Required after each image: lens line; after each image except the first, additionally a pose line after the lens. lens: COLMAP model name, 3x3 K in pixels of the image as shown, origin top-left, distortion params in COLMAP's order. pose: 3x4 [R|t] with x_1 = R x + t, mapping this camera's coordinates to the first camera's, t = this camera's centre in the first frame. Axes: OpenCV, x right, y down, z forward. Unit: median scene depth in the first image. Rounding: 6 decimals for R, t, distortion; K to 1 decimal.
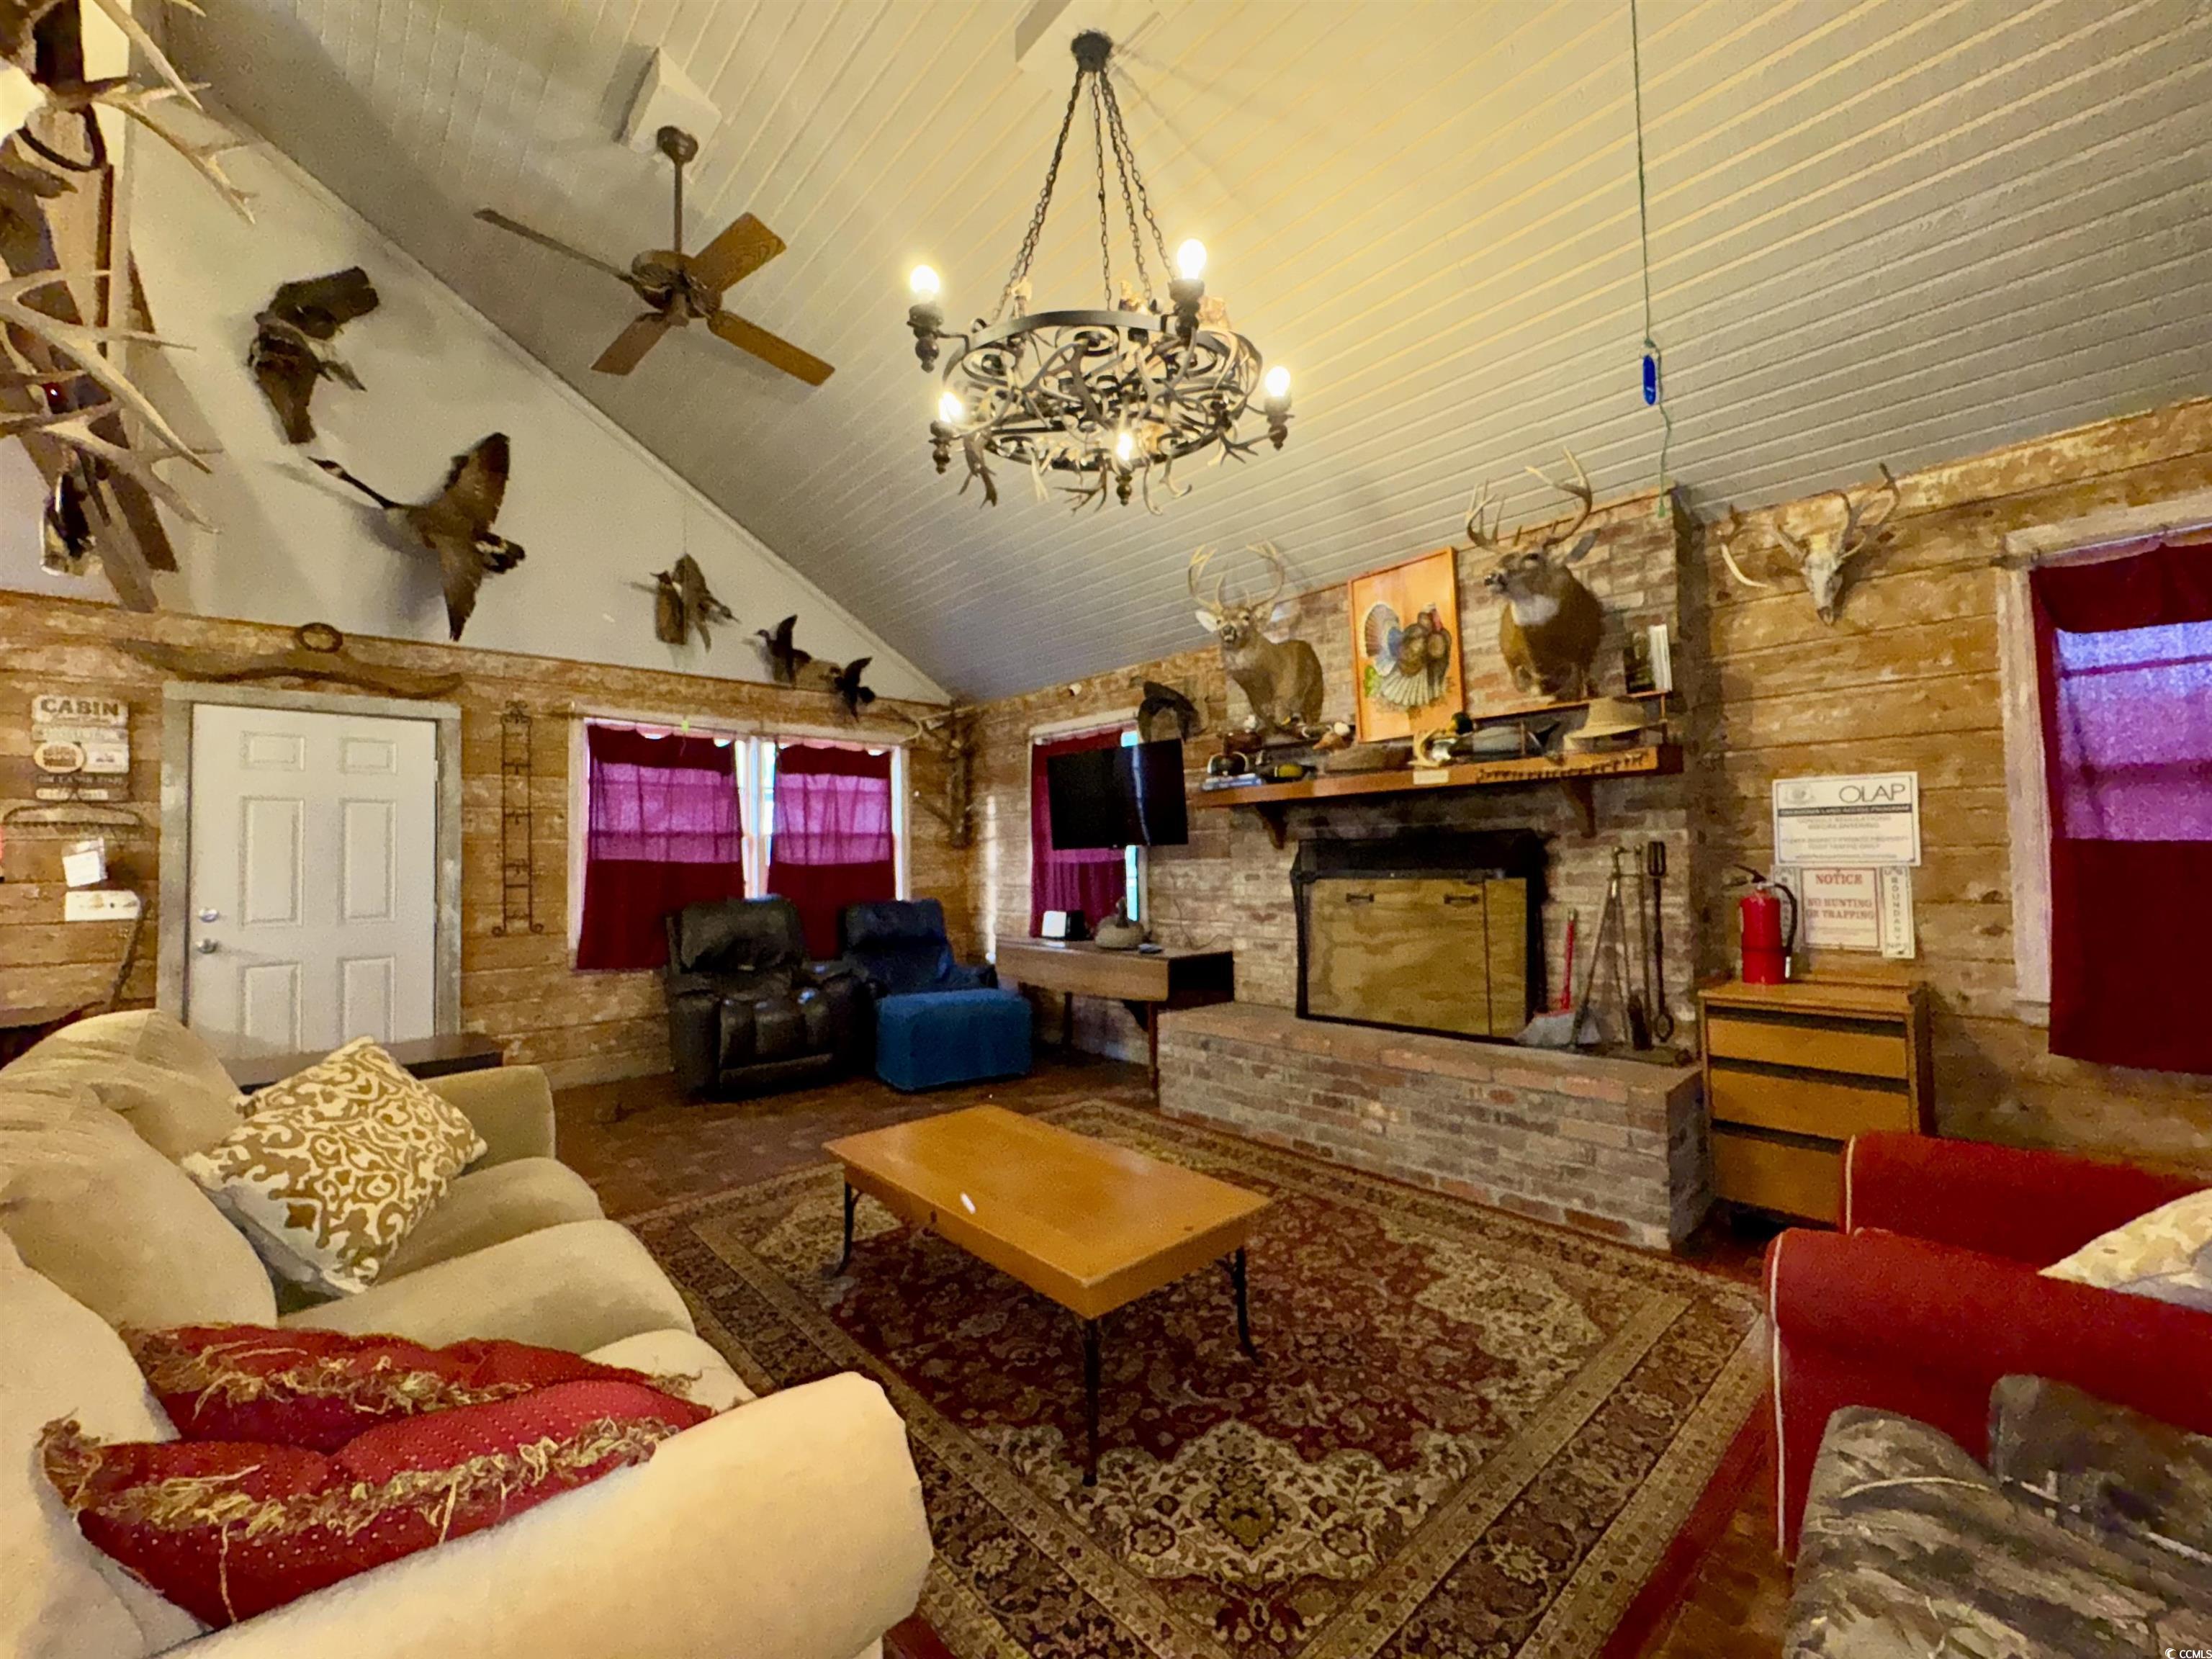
lens RADIAL K [[881.7, 0, 1119.2], [0, 881.7, 829.9], [0, 0, 1]] dist [-0.001504, 0.000037]
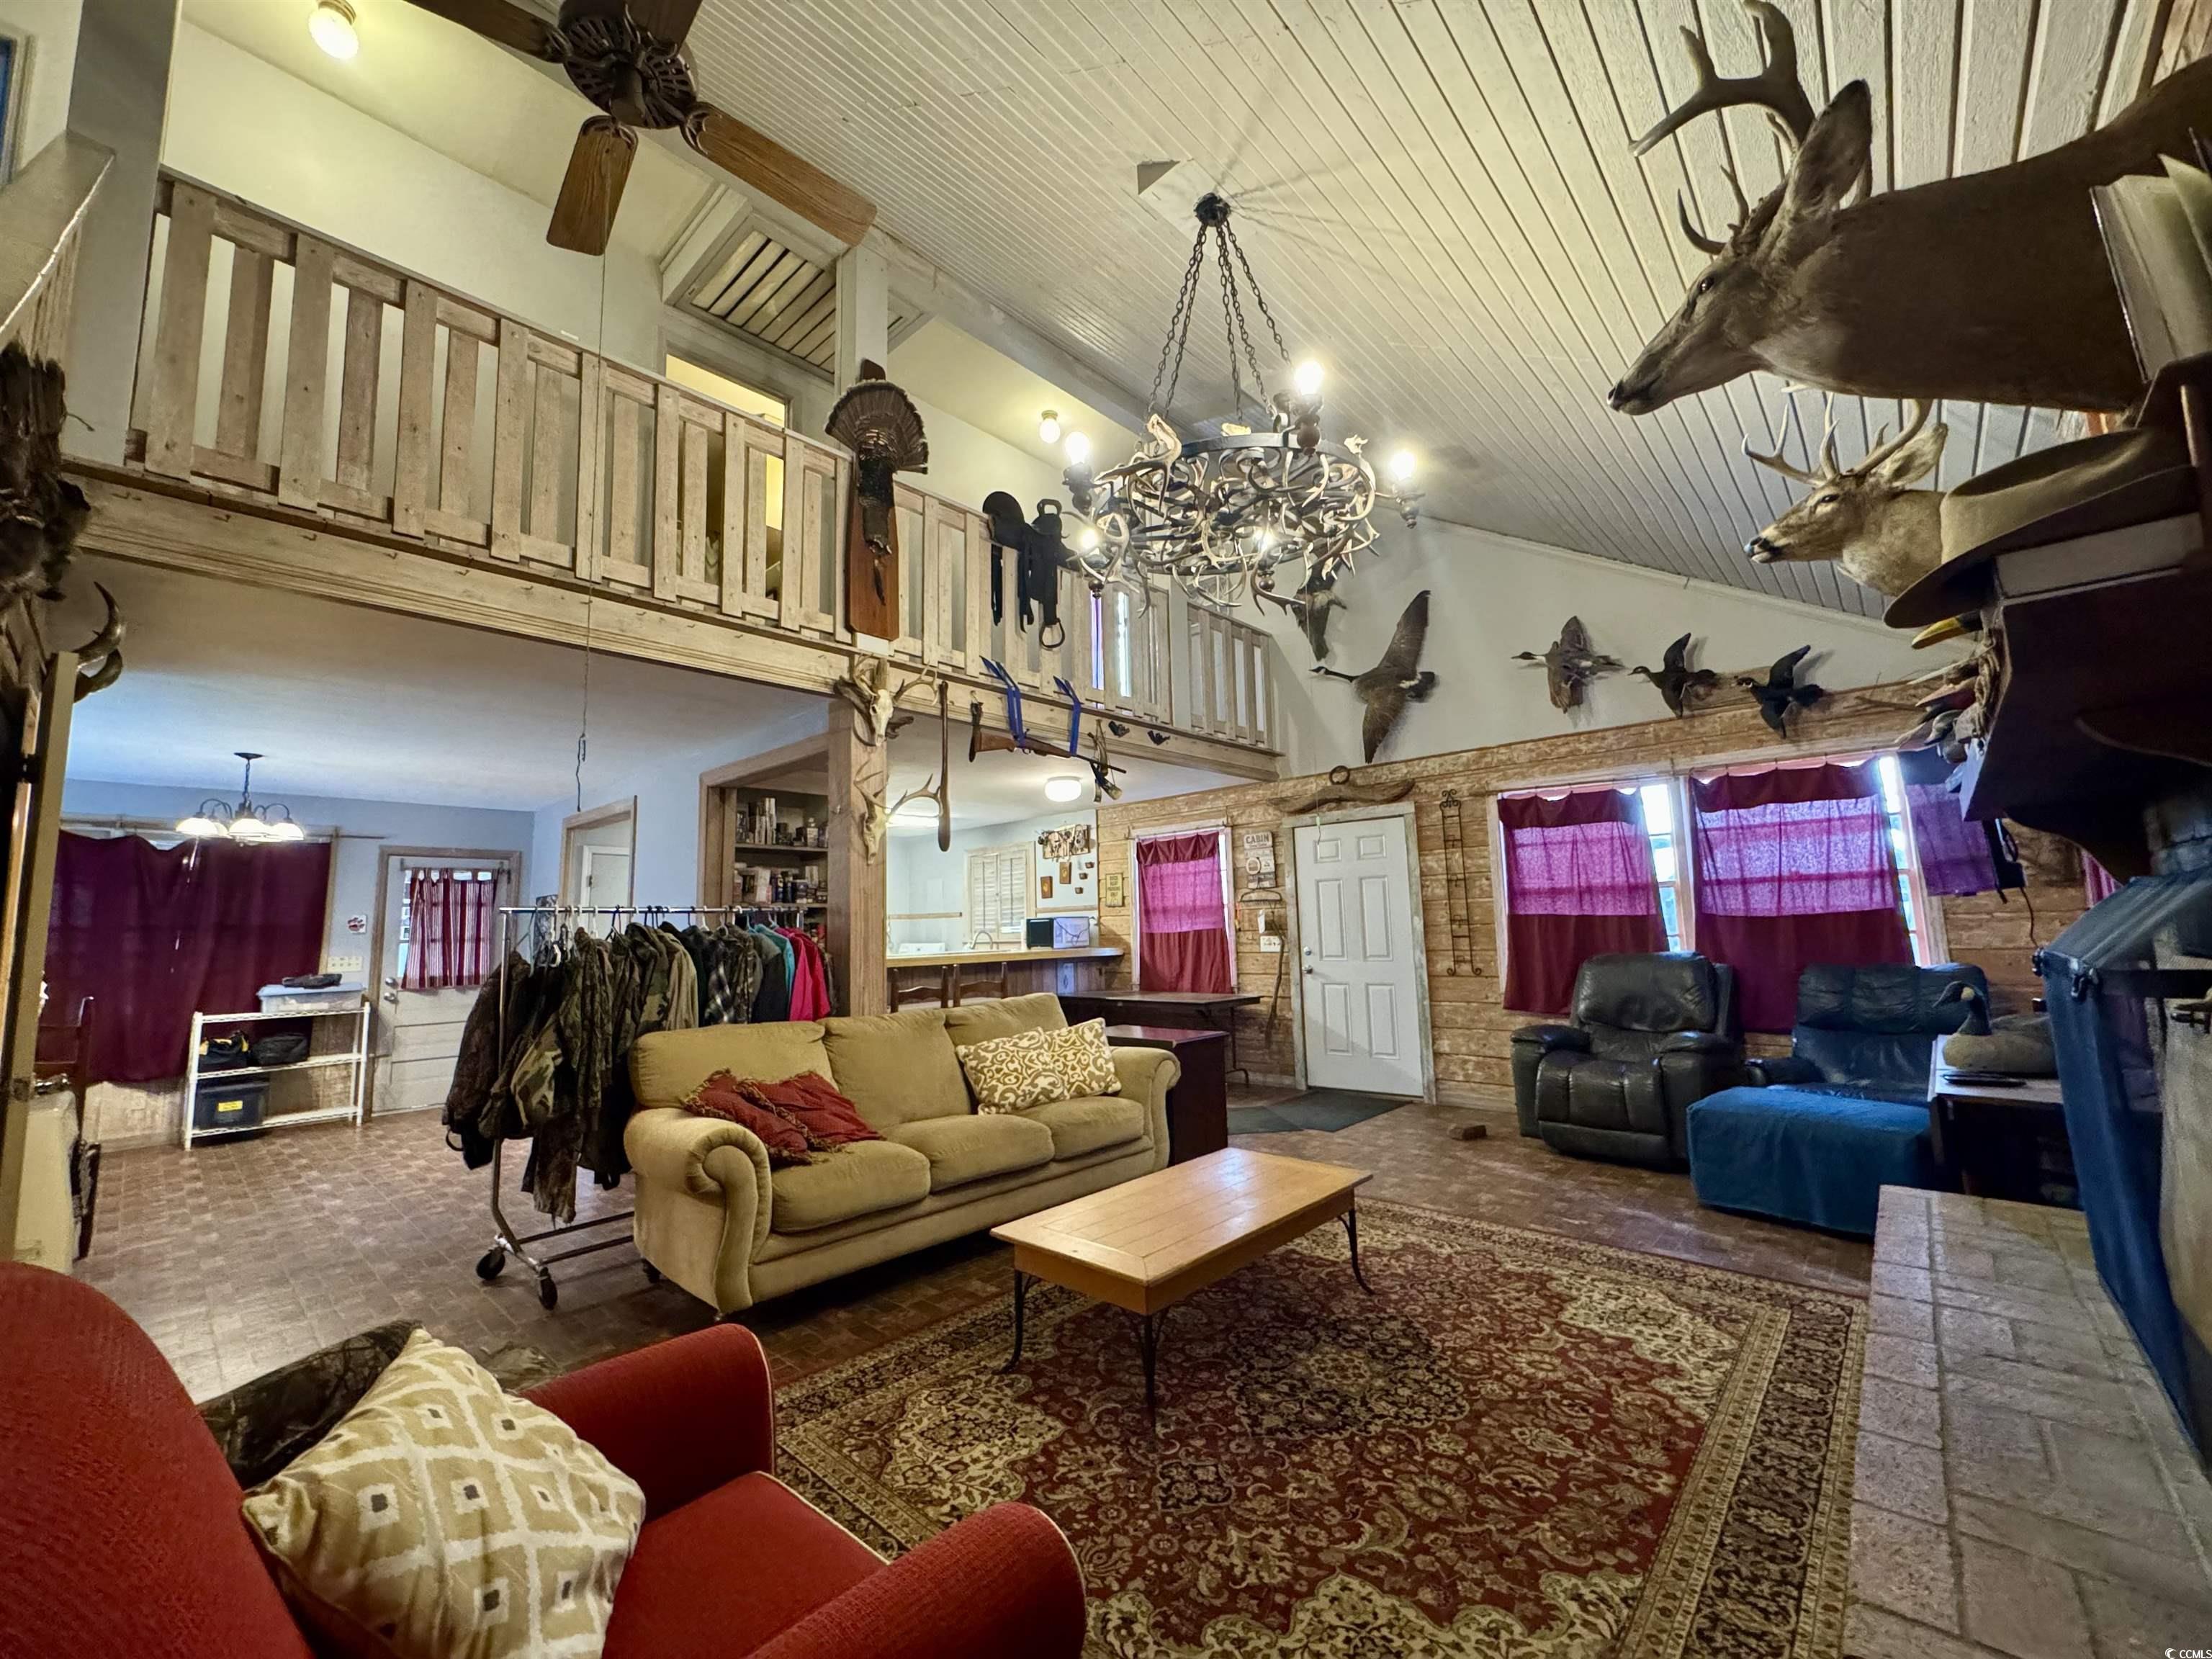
lens RADIAL K [[881.7, 0, 1096.4], [0, 881.7, 824.6], [0, 0, 1]] dist [-0.001504, 0.000037]
pose [[0.072718, -0.103555, -0.991962, 0.624049], [0.061771, 0.993153, -0.099151, -0.002851], [0.995438, -0.054064, 0.078617, 0.451078]]
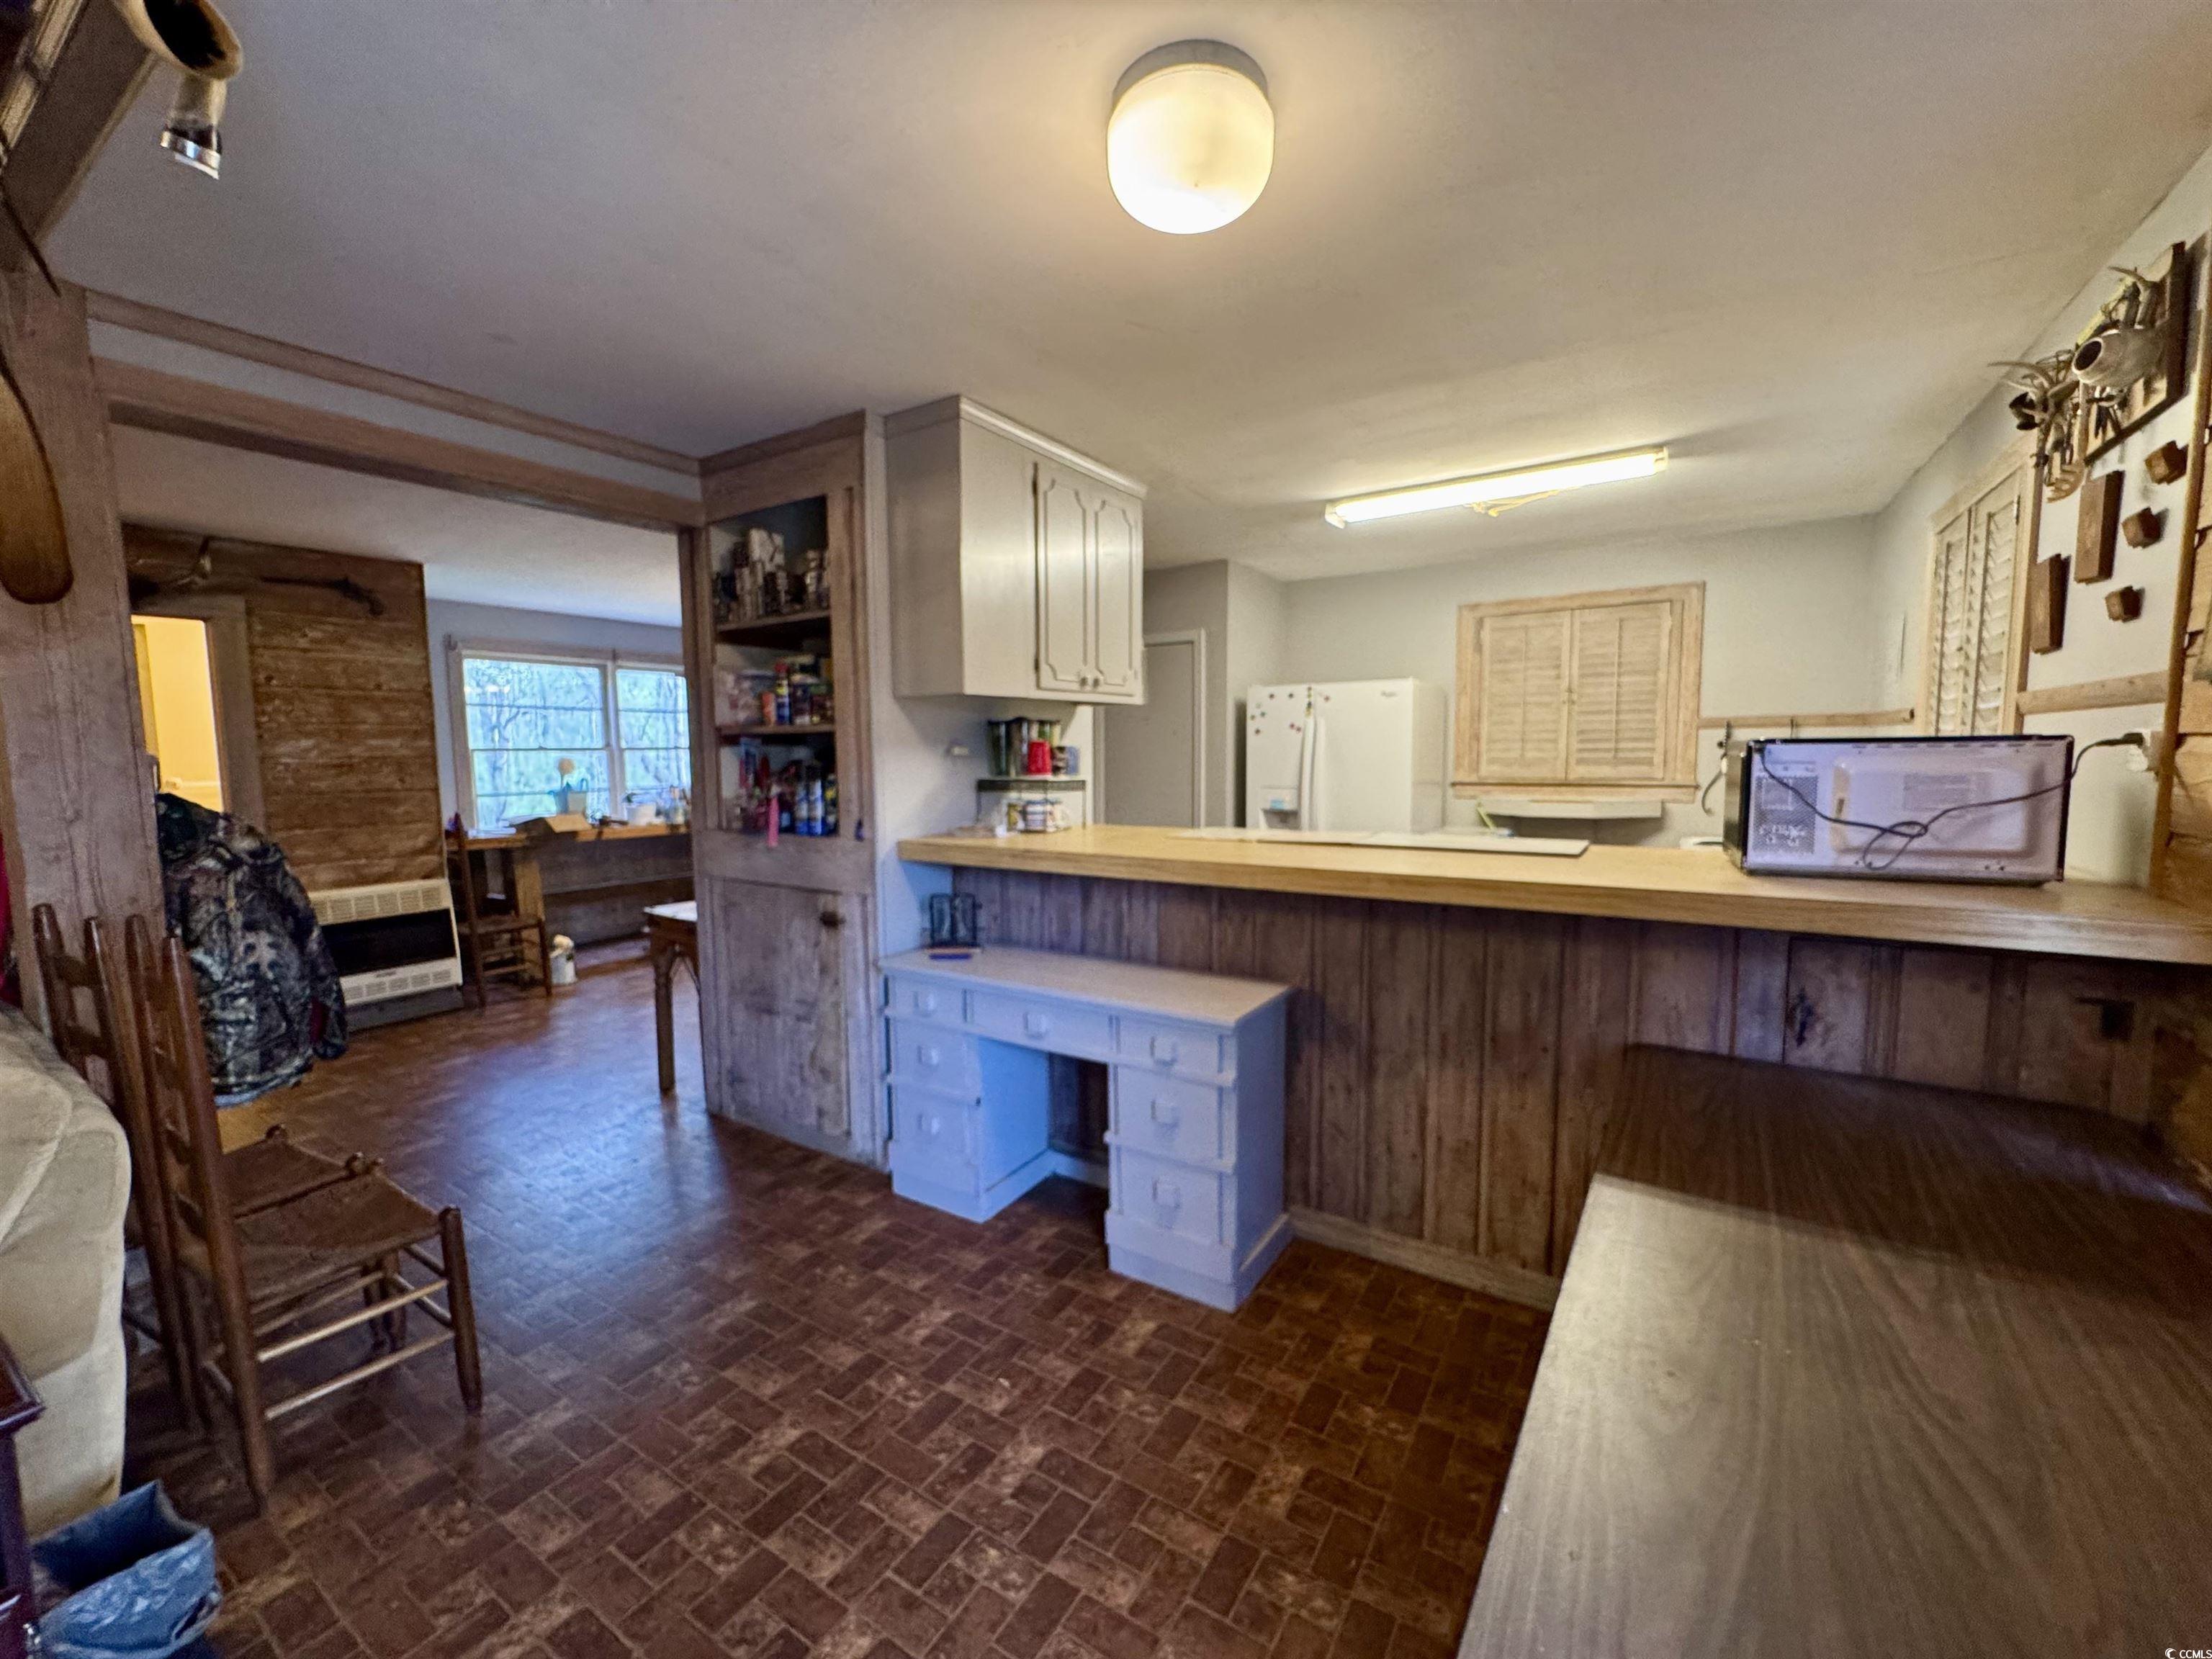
lens RADIAL K [[881.7, 0, 1106.1], [0, 881.7, 830.0], [0, 0, 1]] dist [-0.001504, 0.000037]
pose [[-0.968294, 0.053143, -0.244096, -0.847985], [0.039599, 0.997409, 0.060063, 0.006003], [0.246655, 0.048492, -0.967889, 0.850838]]
